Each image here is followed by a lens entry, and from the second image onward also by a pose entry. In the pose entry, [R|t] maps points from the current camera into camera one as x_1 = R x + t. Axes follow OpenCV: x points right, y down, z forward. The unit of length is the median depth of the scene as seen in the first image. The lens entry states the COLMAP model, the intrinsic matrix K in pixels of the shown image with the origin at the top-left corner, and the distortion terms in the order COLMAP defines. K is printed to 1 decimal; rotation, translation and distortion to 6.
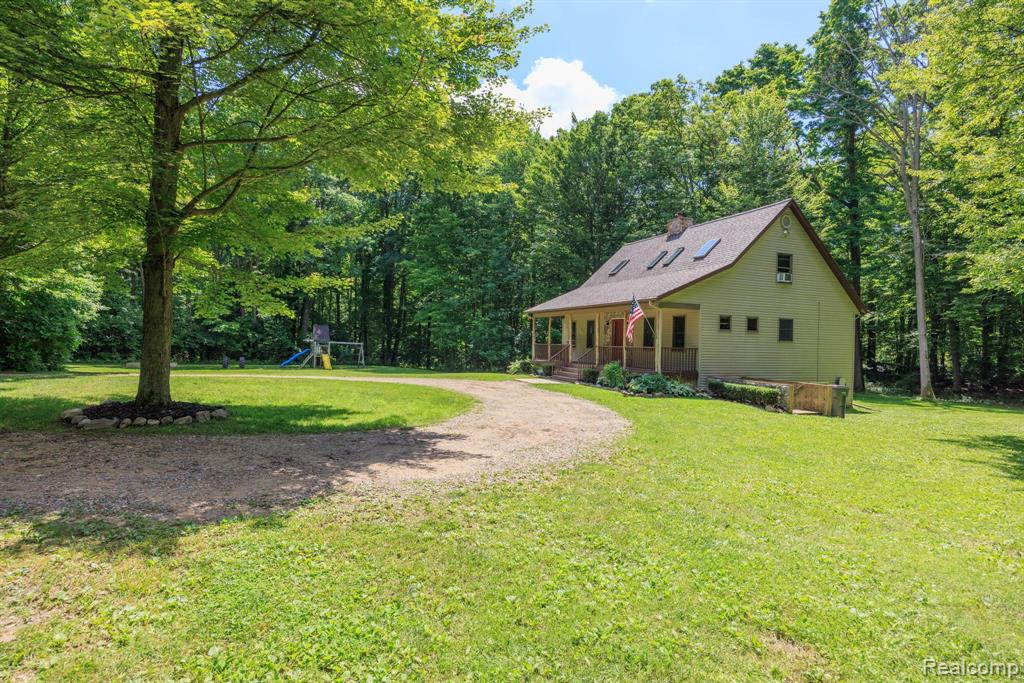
lens RADIAL K [[556.5, 0, 515.4], [0, 556.5, 343.3], [0, 0, 1]] dist [0.000784, 0.000168]
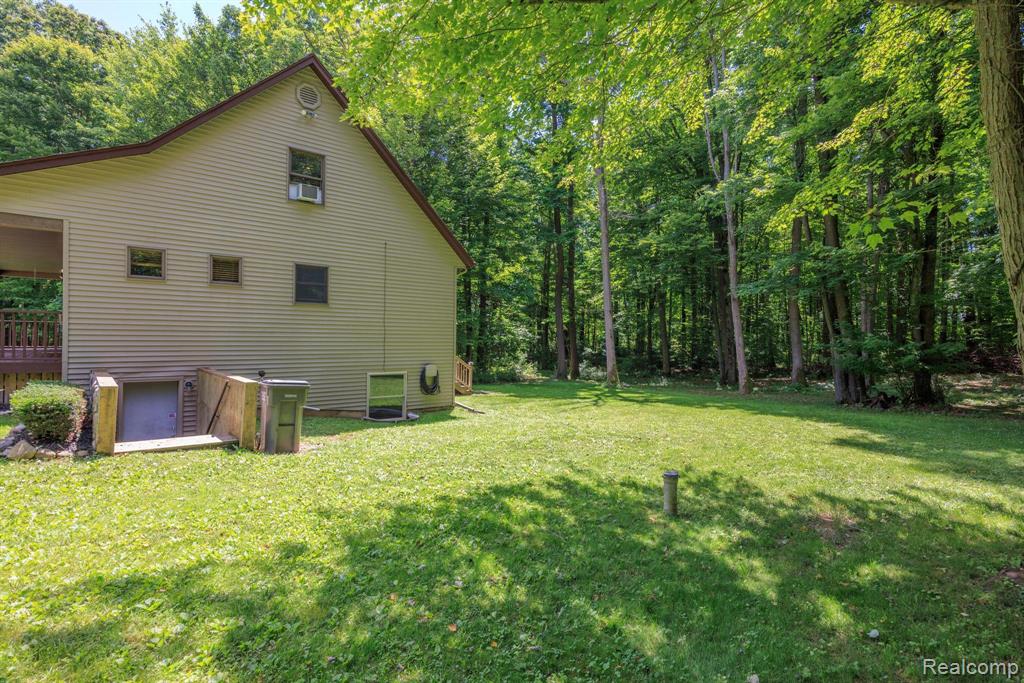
lens RADIAL K [[516.1, 0, 510.7], [0, 516.1, 338.6], [0, 0, 1]] dist [-0.003688, -0.000179]
pose [[0.958112, -0.012341, 0.286129, 0.535710], [0.011367, 0.999923, 0.005067, 0.032243], [-0.286169, -0.001602, 0.958178, 0.431509]]
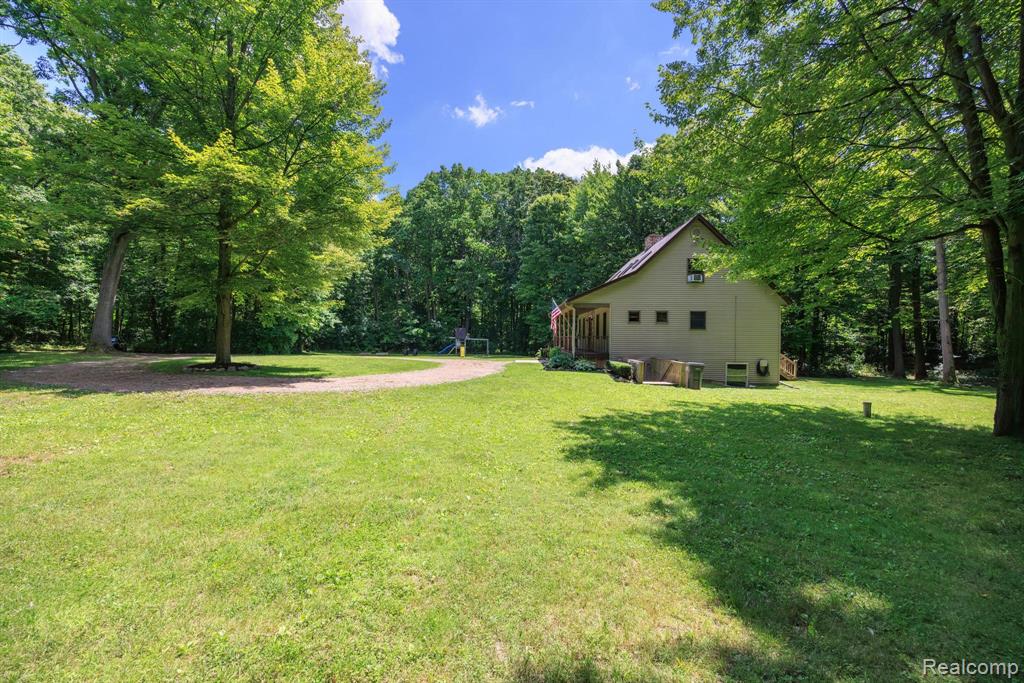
lens RADIAL K [[412.8, 0, 508.3], [0, 412.8, 343.9], [0, 0, 1]] dist [-0.000948, -0.000018]
pose [[0.908260, -0.012910, -0.418206, 0.491006], [0.015150, 0.999883, 0.002035, 0.020719], [0.418131, -0.008184, 0.908350, -0.012589]]
